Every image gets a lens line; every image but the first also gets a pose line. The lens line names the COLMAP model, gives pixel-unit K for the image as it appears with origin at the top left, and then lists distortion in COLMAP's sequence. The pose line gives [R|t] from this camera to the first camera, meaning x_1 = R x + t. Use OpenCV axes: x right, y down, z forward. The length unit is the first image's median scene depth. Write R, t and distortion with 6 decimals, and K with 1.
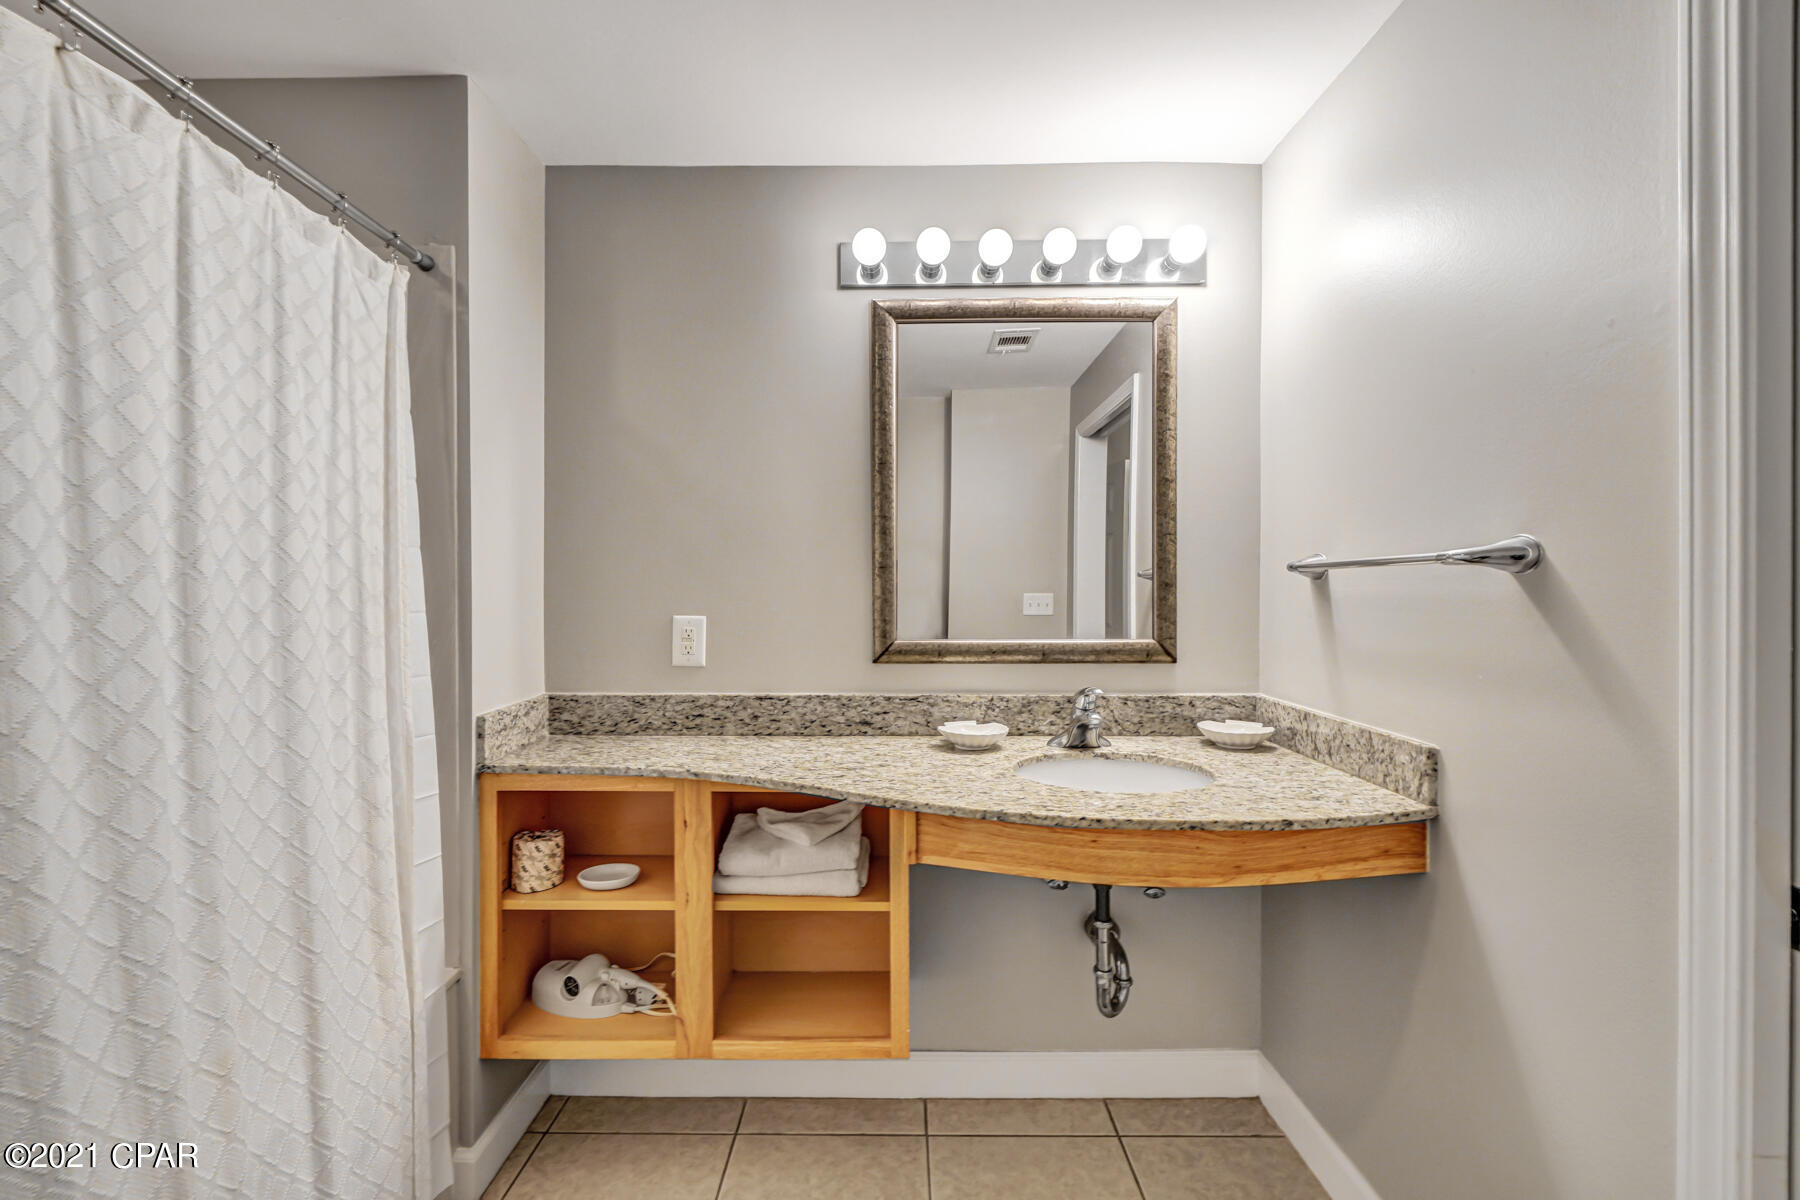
lens RADIAL K [[737.9, 0, 898.7], [0, 737.9, 591.9], [0, 0, 1]] dist [0.007585, 0.000203]
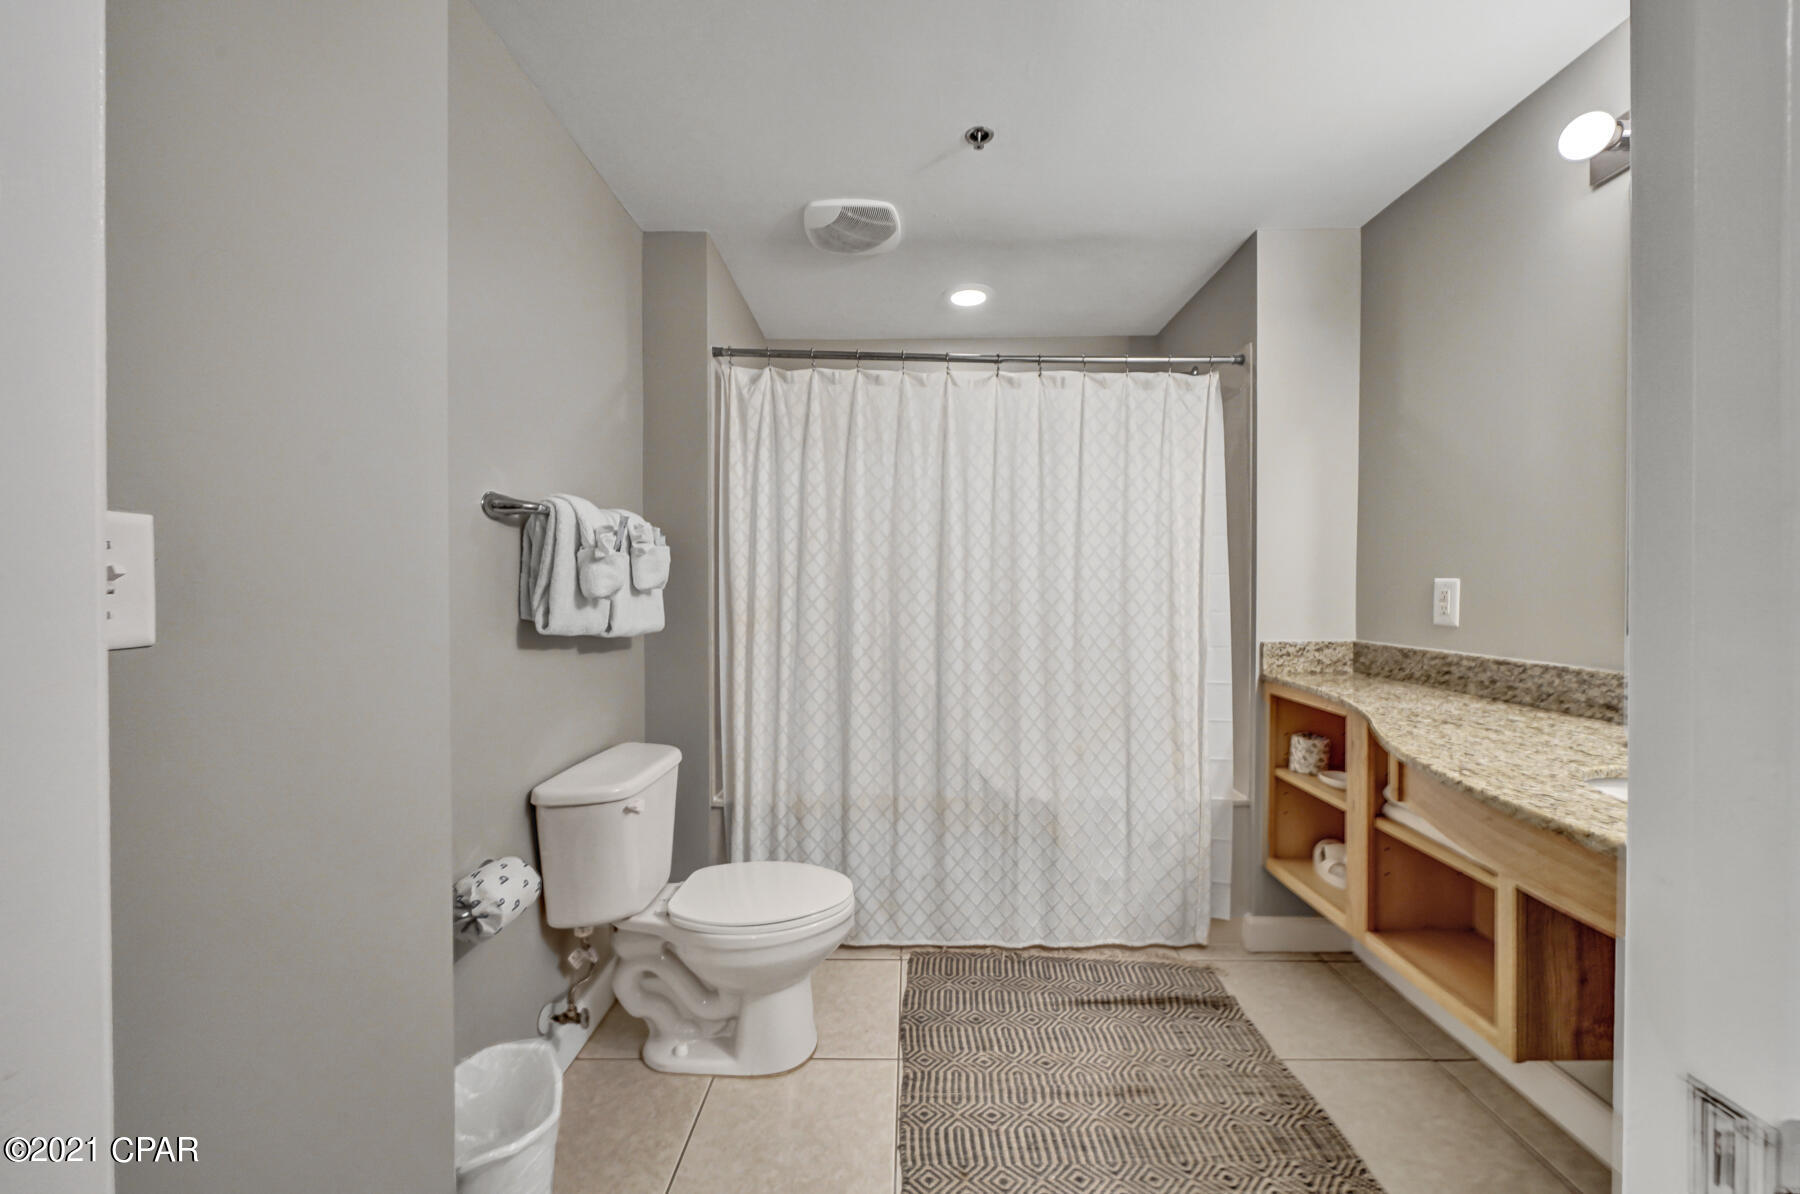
lens RADIAL K [[700.7, 0, 903.8], [0, 700.7, 592.5], [0, 0, 1]] dist [0.002118, -0.001083]
pose [[-0.011176, 0.004555, -0.999927, 0.808279], [-0.003372, 0.999984, 0.004593, 0.055145], [0.999932, 0.003423, -0.011160, 0.249056]]
